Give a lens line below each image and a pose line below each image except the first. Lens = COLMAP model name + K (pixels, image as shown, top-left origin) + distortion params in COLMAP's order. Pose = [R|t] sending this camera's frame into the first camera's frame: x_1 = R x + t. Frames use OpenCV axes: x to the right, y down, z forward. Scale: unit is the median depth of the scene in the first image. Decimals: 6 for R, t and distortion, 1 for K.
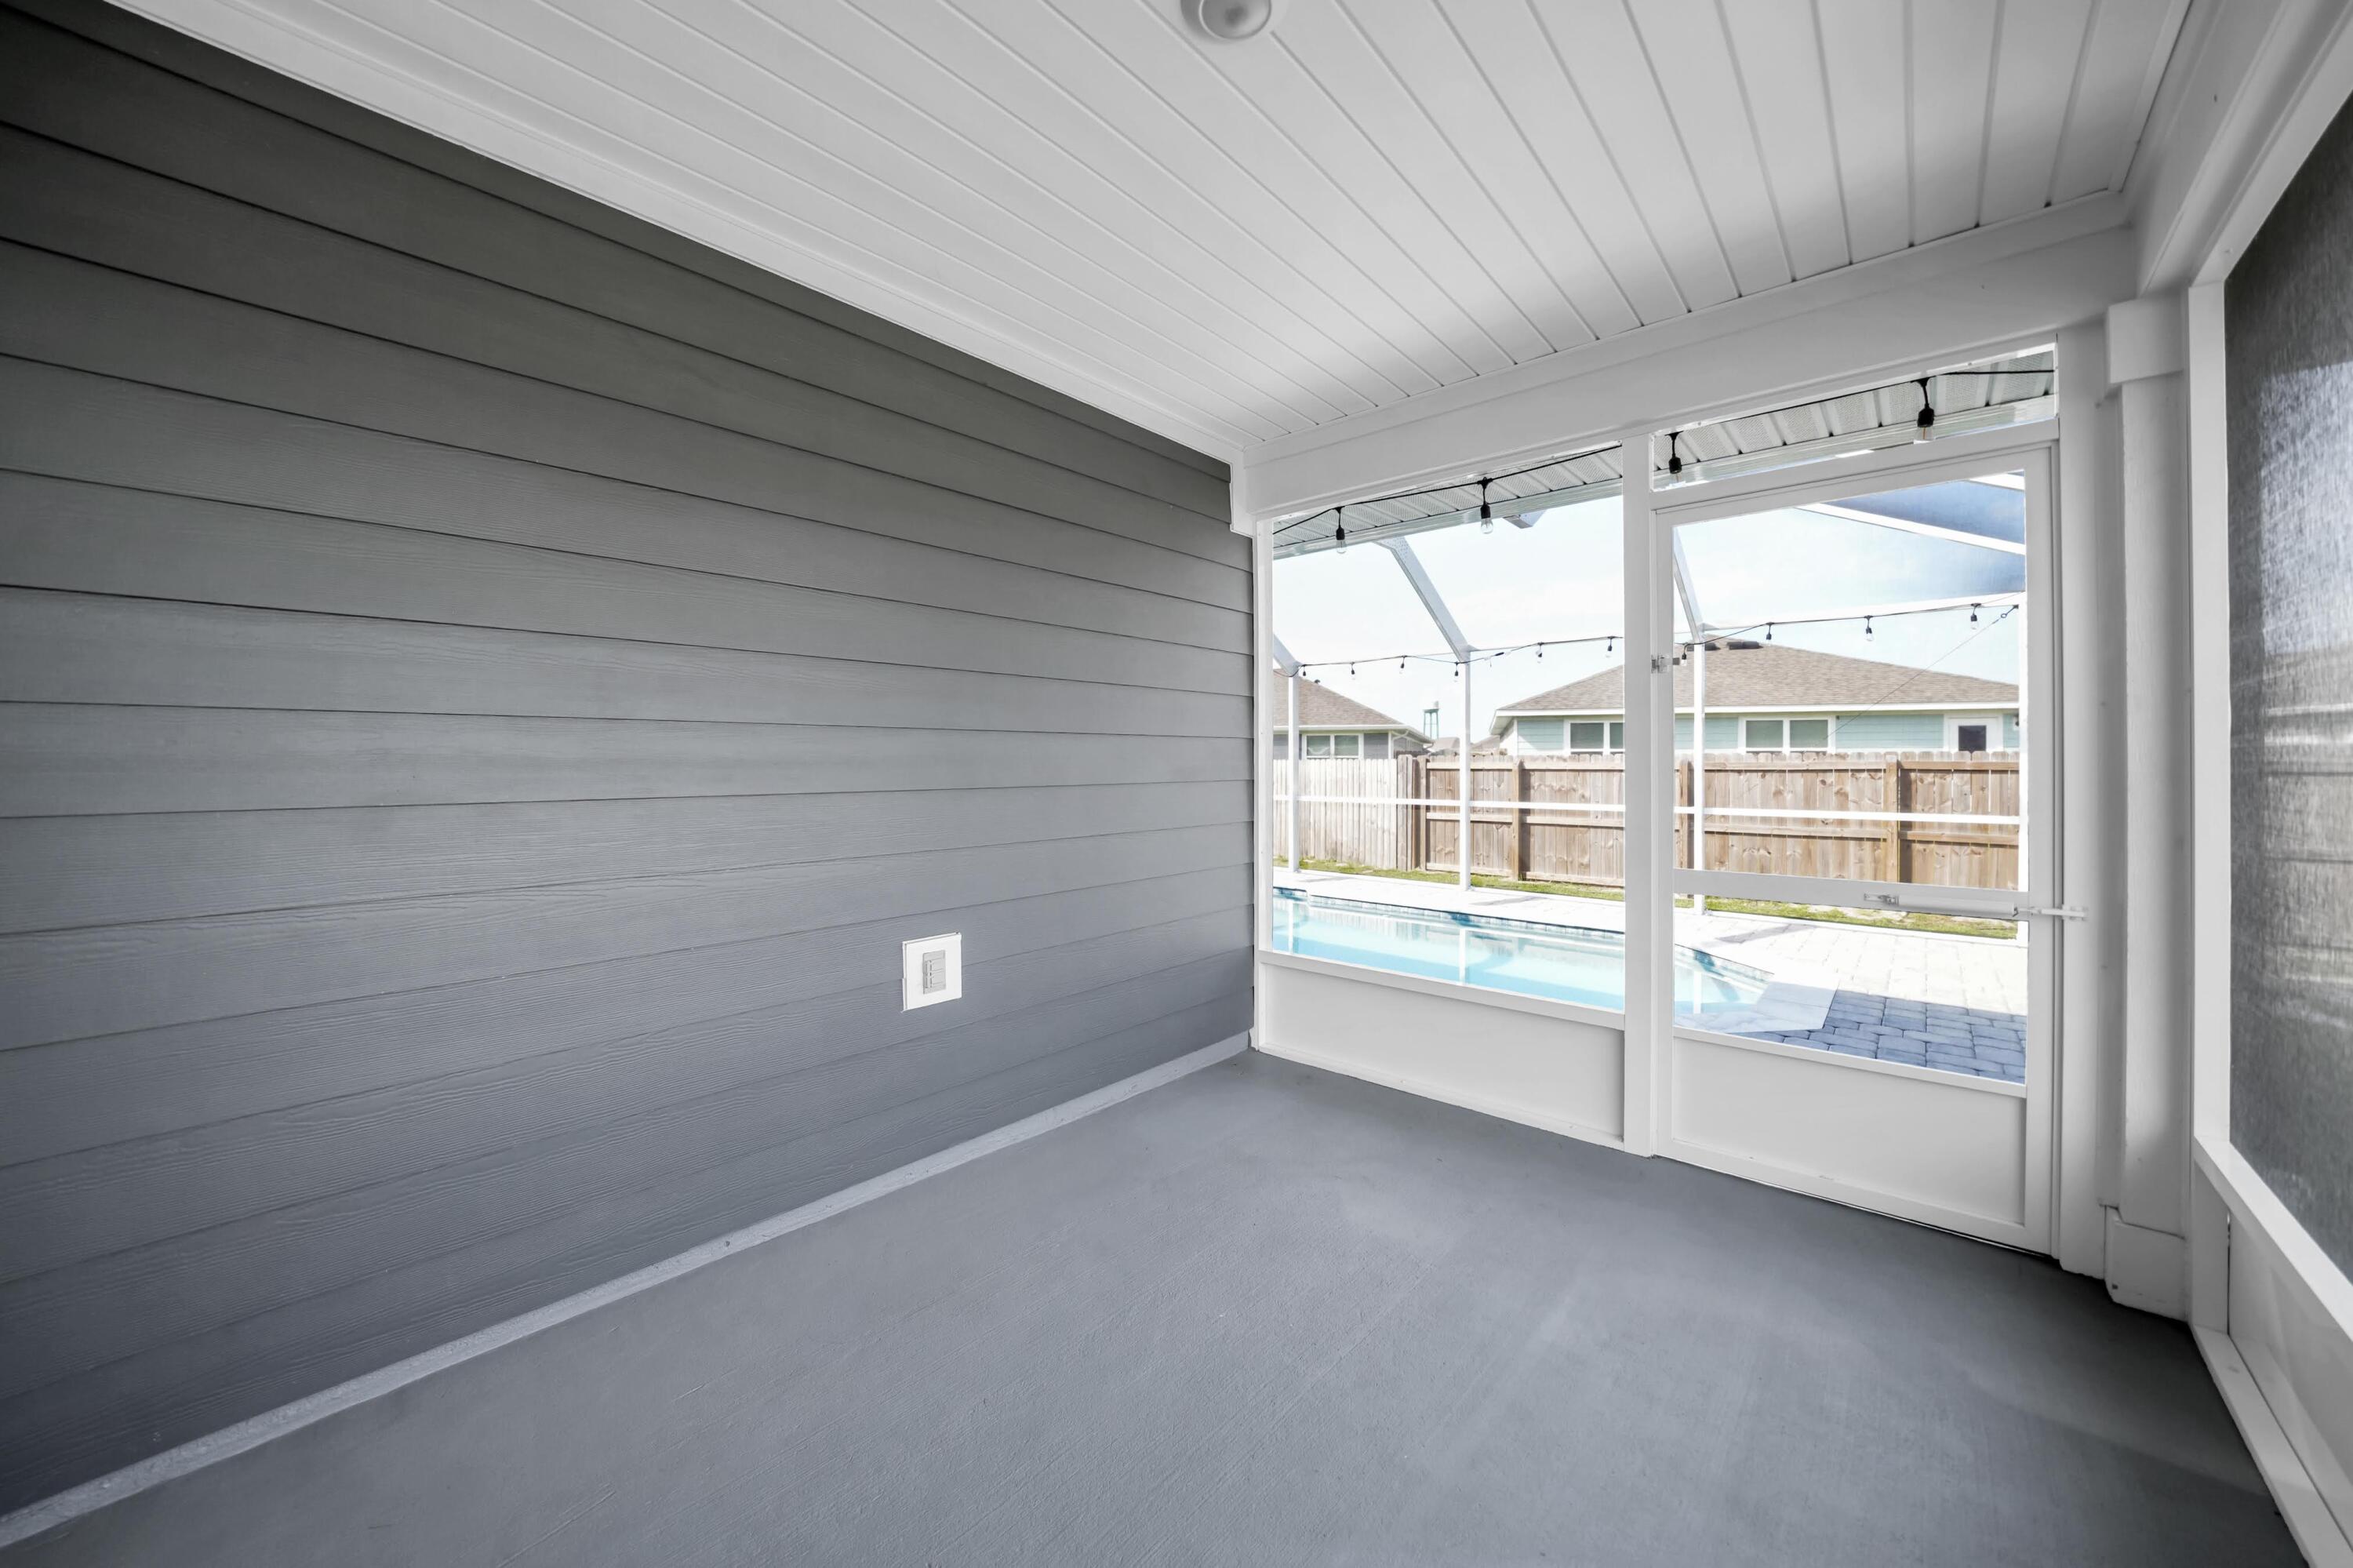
lens RADIAL K [[853.8, 0, 1183.5], [0, 853.8, 774.2], [0, 0, 1]] dist [0.000418, -0.000026]
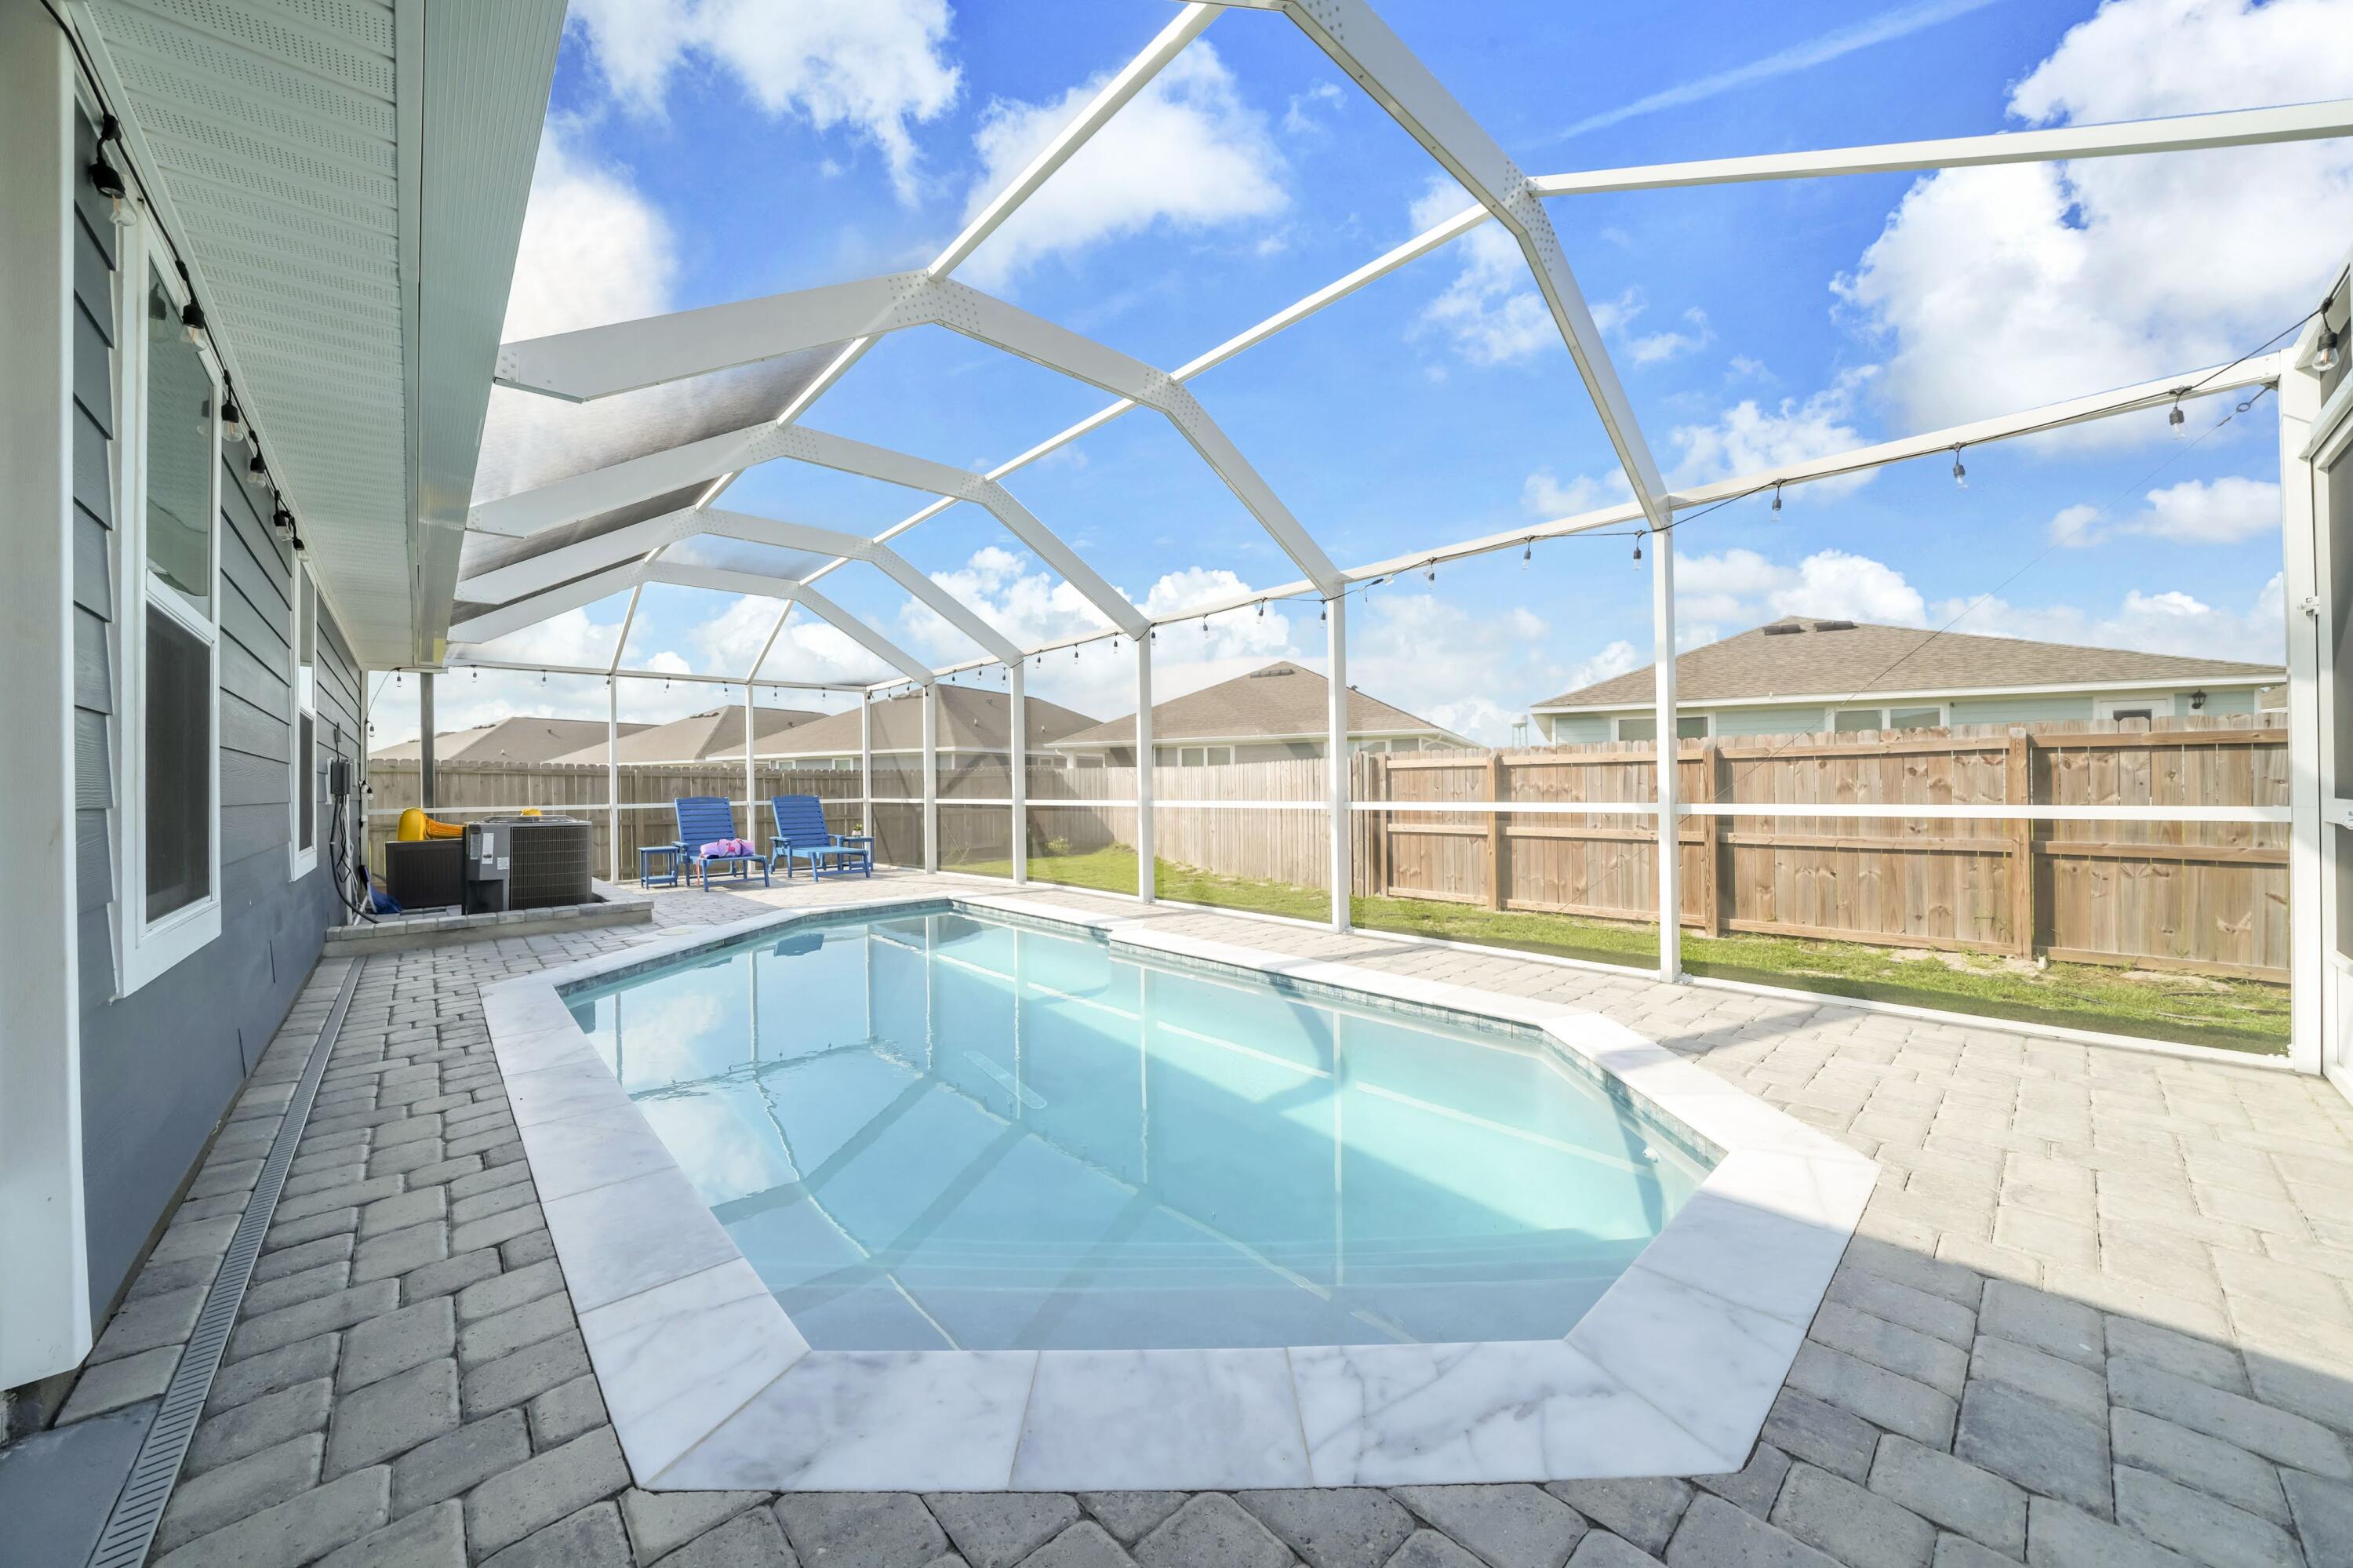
lens RADIAL K [[853.8, 0, 1180.9], [0, 853.8, 786.2], [0, 0, 1]] dist [0.000418, -0.000026]
pose [[0.995929, -0.013602, -0.089108, 0.222348], [0.012968, 0.999886, -0.007683, 0.019173], [0.089202, 0.006496, 0.995992, 0.260514]]
